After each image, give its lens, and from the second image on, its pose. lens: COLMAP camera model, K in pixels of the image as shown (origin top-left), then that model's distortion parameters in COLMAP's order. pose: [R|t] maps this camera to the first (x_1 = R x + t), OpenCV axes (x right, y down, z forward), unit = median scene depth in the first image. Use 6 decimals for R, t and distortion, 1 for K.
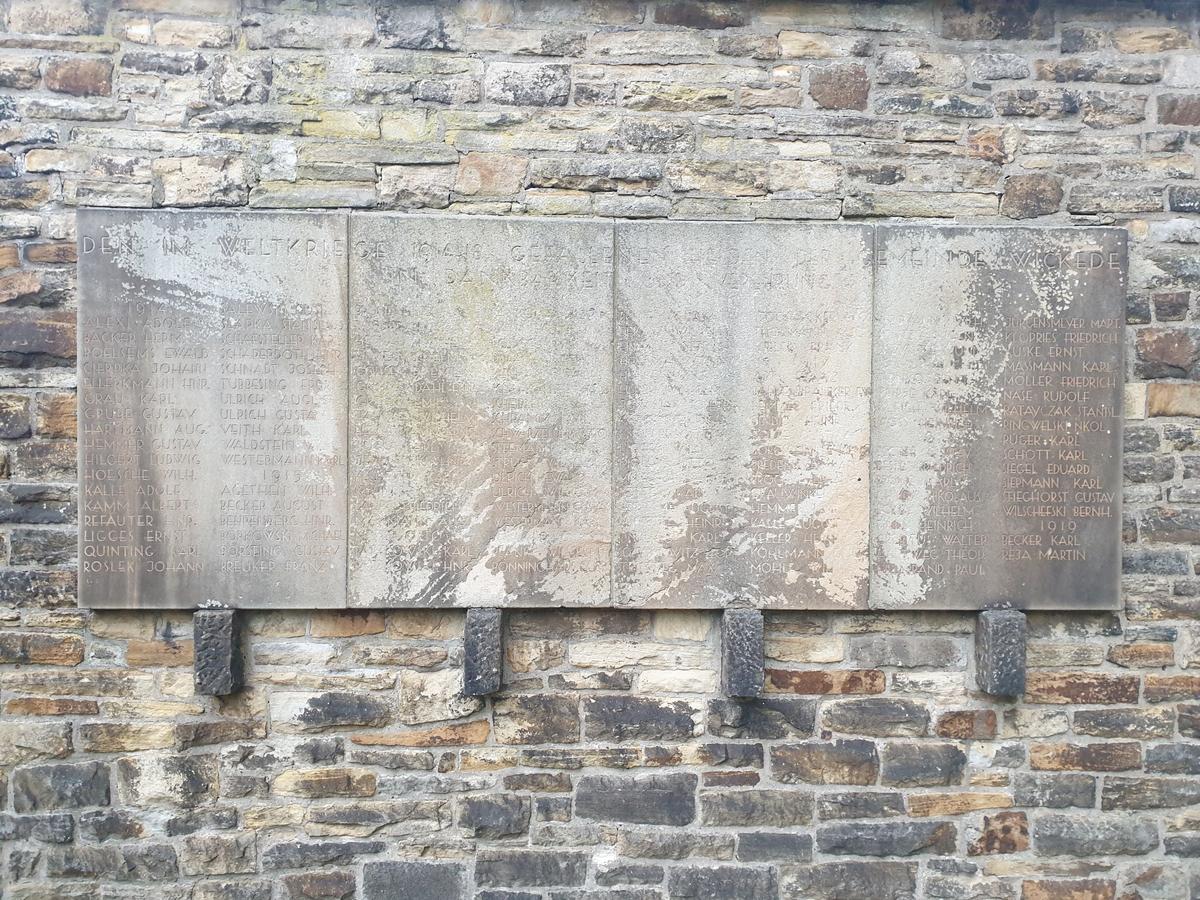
lens RADIAL K [[952.2, 0, 597.1], [0, 952.2, 440.7], [0, 0, 1]] dist [0.012760, -0.001322]
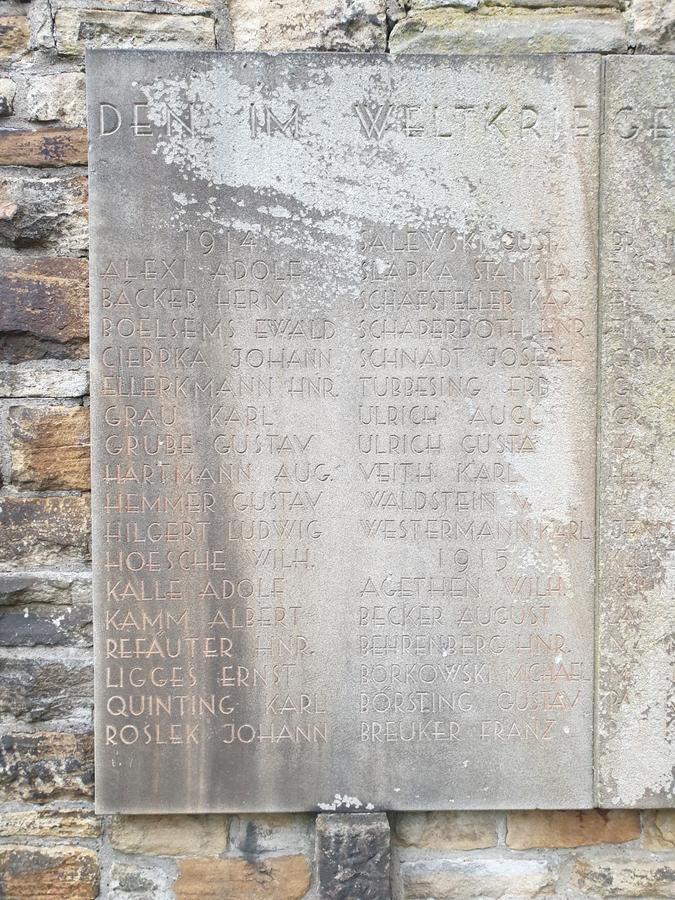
lens RADIAL K [[714.2, 0, 333.7], [0, 714.2, 454.5], [0, 0, 1]] dist [0.012760, -0.001322]
pose [[0.999633, -0.008537, -0.025723, -0.387688], [0.008804, 0.999908, 0.010291, -0.025396], [0.025632, -0.010514, 0.999616, 0.590808]]
